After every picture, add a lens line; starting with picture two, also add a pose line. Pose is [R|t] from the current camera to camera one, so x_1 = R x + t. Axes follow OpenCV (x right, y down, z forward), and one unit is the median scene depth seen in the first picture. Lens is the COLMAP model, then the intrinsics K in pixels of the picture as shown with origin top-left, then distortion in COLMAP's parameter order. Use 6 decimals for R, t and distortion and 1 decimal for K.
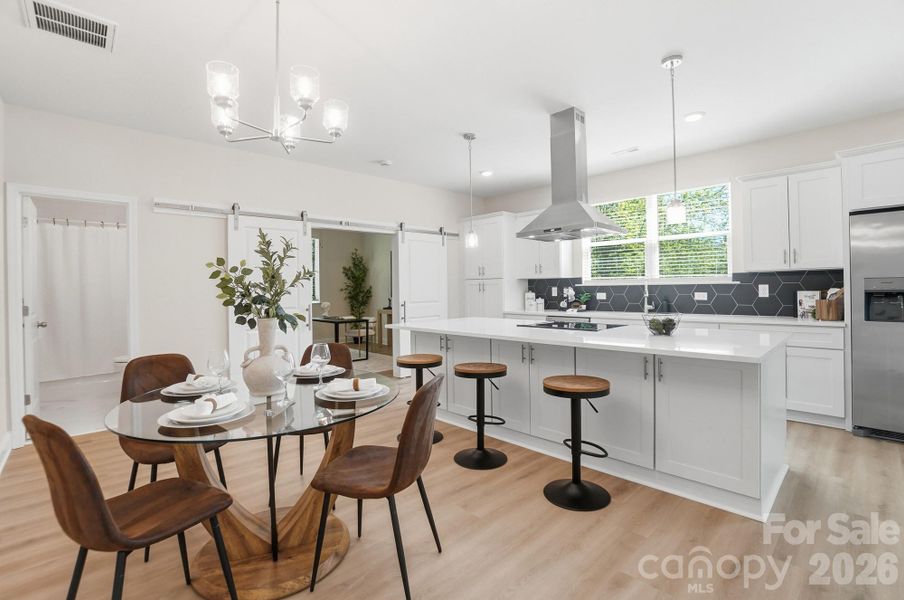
lens RADIAL K [[417.1, 0, 448.7], [0, 417.1, 289.5], [0, 0, 1]] dist [-0.064298, 0.023563]
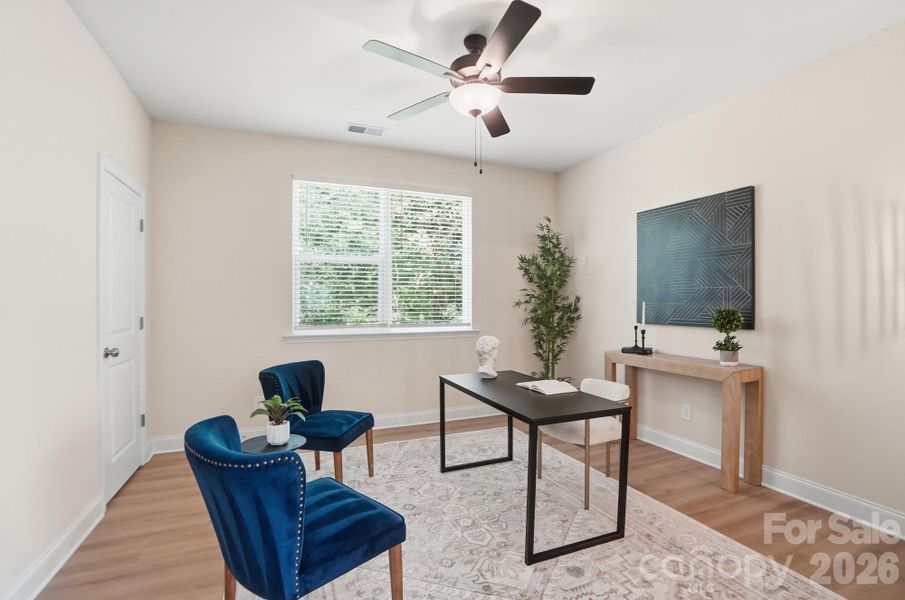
lens RADIAL K [[423.1, 0, 448.0], [0, 423.1, 302.6], [0, 0, 1]] dist [-0.001304, 0.026607]
pose [[0.936660, 0.014498, -0.349941, -0.300953], [-0.012868, 0.999893, 0.006983, -0.005339], [0.350004, -0.002037, 0.936746, 0.957002]]
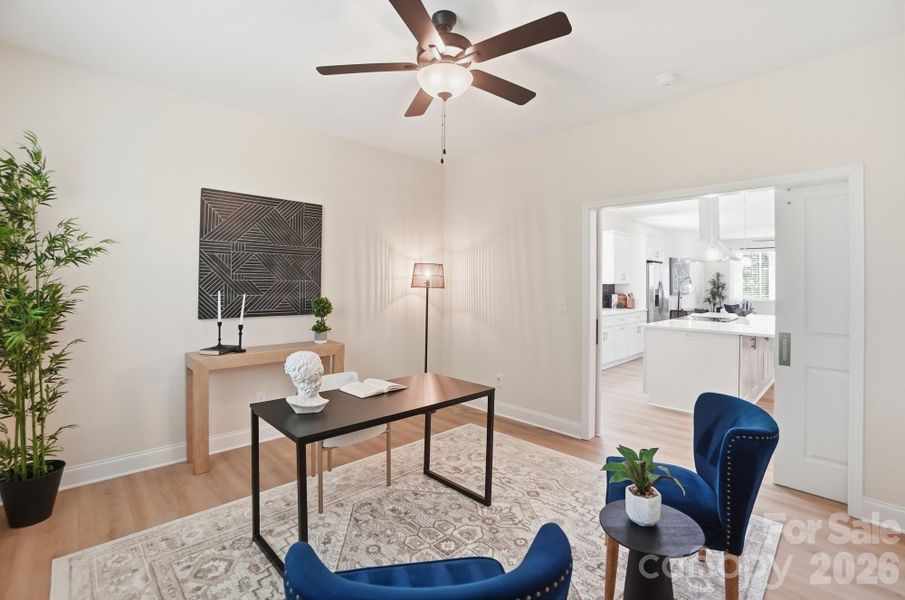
lens RADIAL K [[412.7, 0, 448.9], [0, 412.7, 291.3], [0, 0, 1]] dist [-0.064392, 0.024921]
pose [[-0.009757, 0.005639, 0.999936, -0.872633], [0.005060, 0.999972, -0.005590, -0.004815], [-0.999940, 0.005005, -0.009786, 1.437773]]
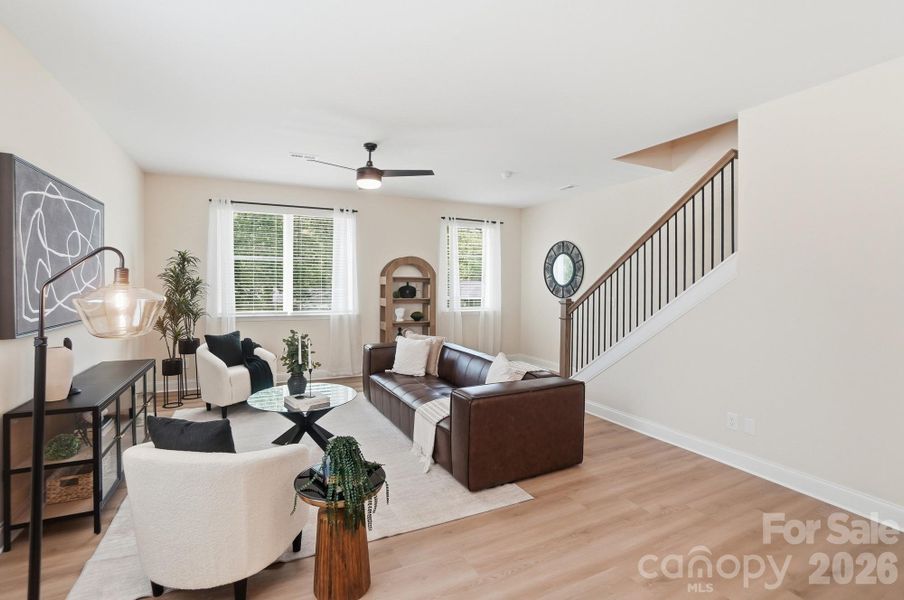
lens RADIAL K [[417.1, 0, 448.7], [0, 417.1, 289.5], [0, 0, 1]] dist [-0.064298, 0.023563]
pose [[-0.954447, 0.002922, 0.298366, 0.645153], [0.007592, 0.999866, 0.014494, -0.044635], [-0.298283, 0.016099, -0.954342, 0.530129]]
